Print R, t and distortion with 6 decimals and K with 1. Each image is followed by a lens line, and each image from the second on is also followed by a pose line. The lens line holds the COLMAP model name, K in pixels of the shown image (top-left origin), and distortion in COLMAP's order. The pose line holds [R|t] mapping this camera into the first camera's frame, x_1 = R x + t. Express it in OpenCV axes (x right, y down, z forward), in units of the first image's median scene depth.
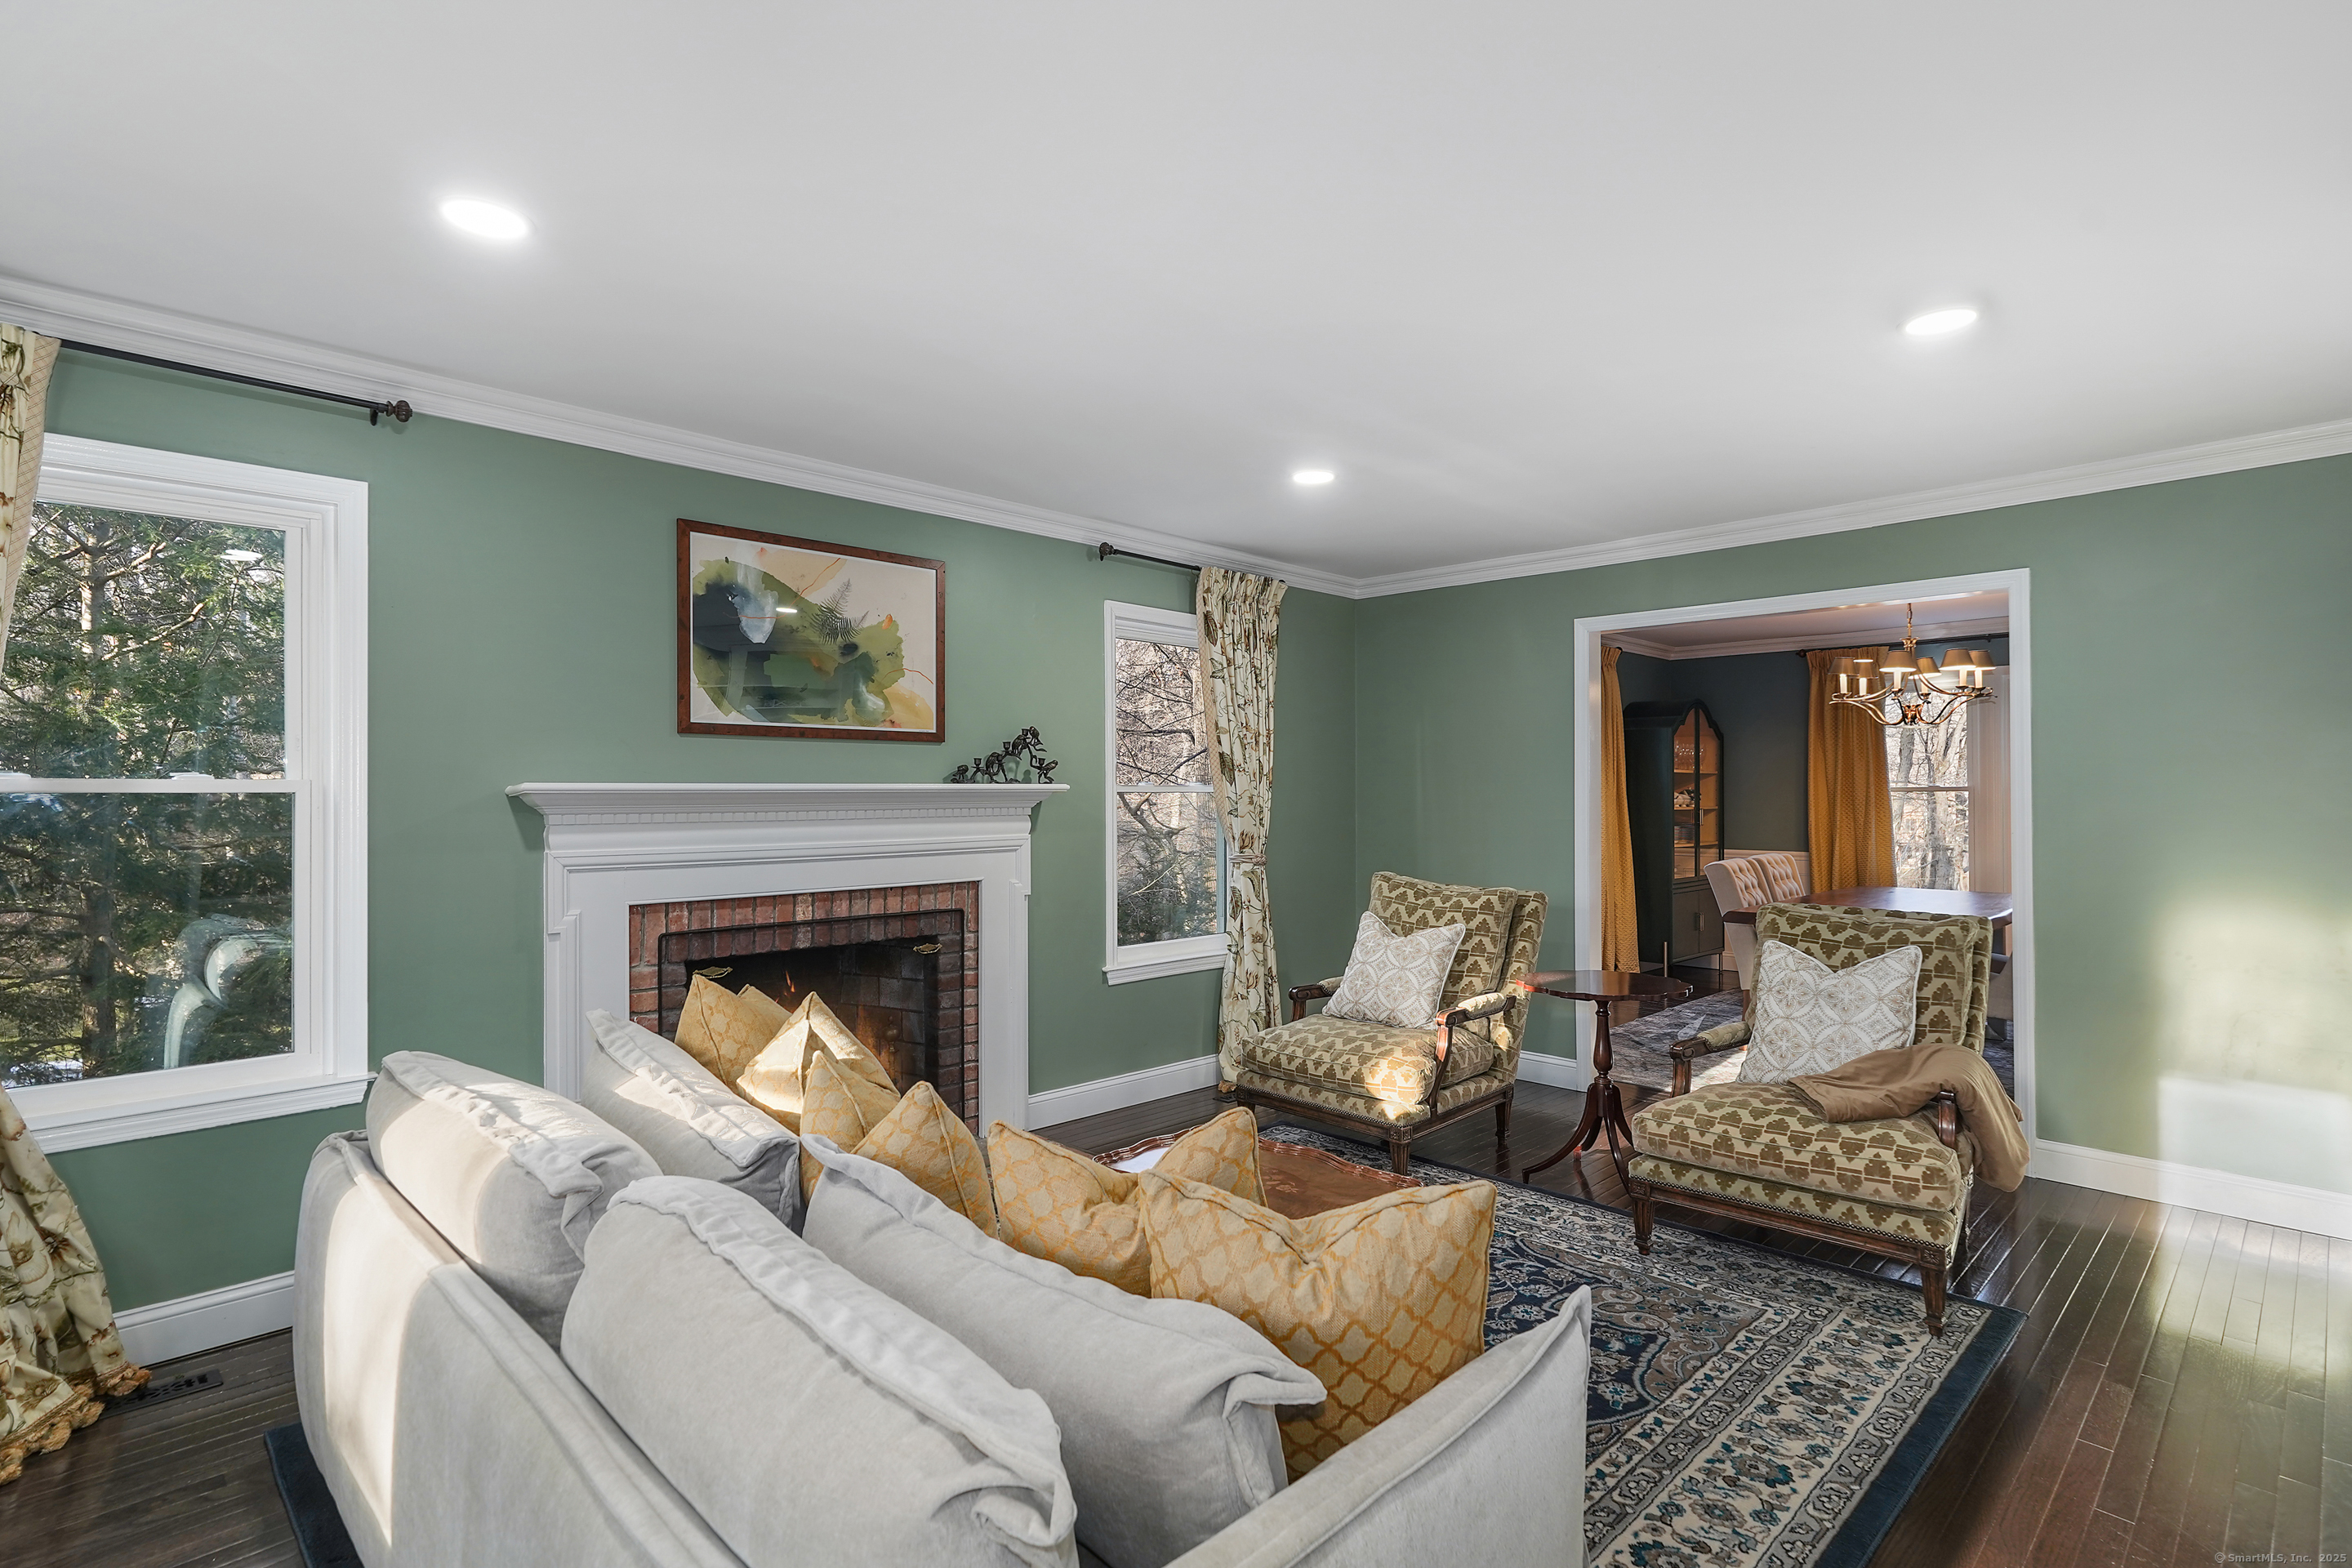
lens RADIAL K [[1132.2, 0, 1176.0], [0, 1132.2, 784.0], [0, 0, 1]] dist [0.006626, 0.001652]
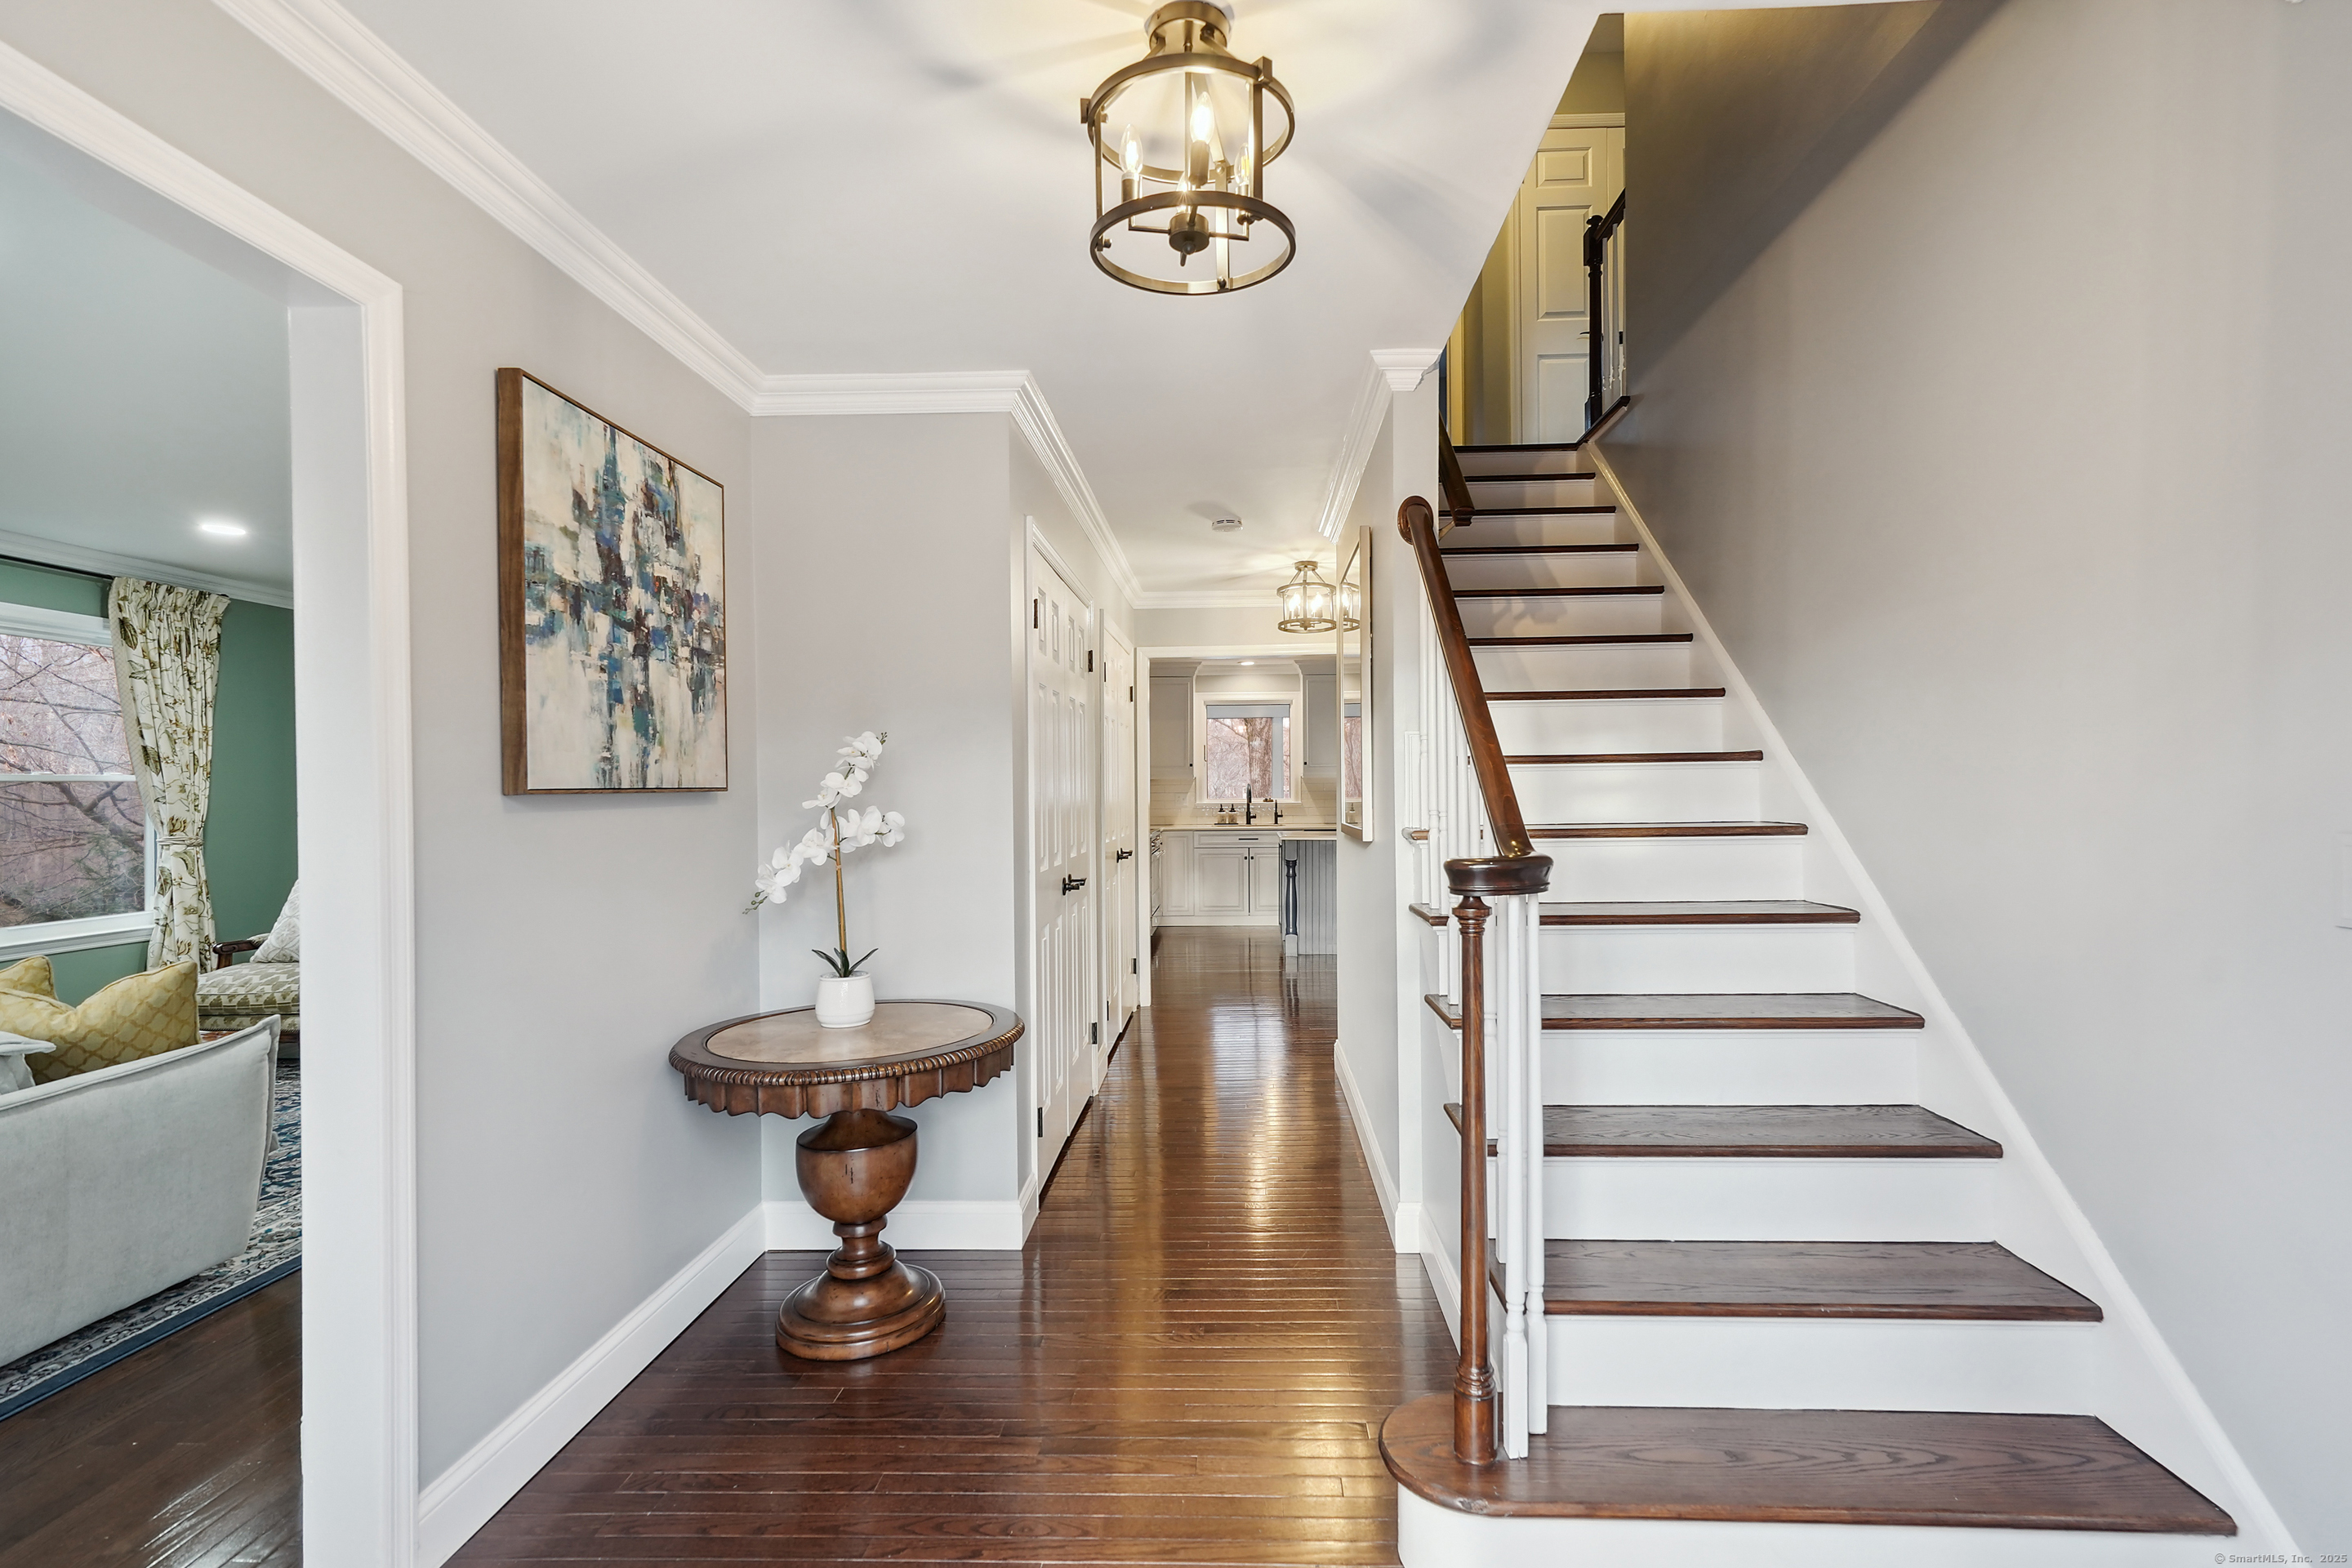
lens RADIAL K [[1077.9, 0, 1182.5], [0, 1077.9, 792.1], [0, 0, 1]] dist [0.001600, 0.006090]
pose [[0.739807, -0.005550, 0.672796, 0.076601], [-0.002545, 0.999936, 0.011047, 0.003101], [-0.672815, -0.009885, 0.739745, -0.466485]]
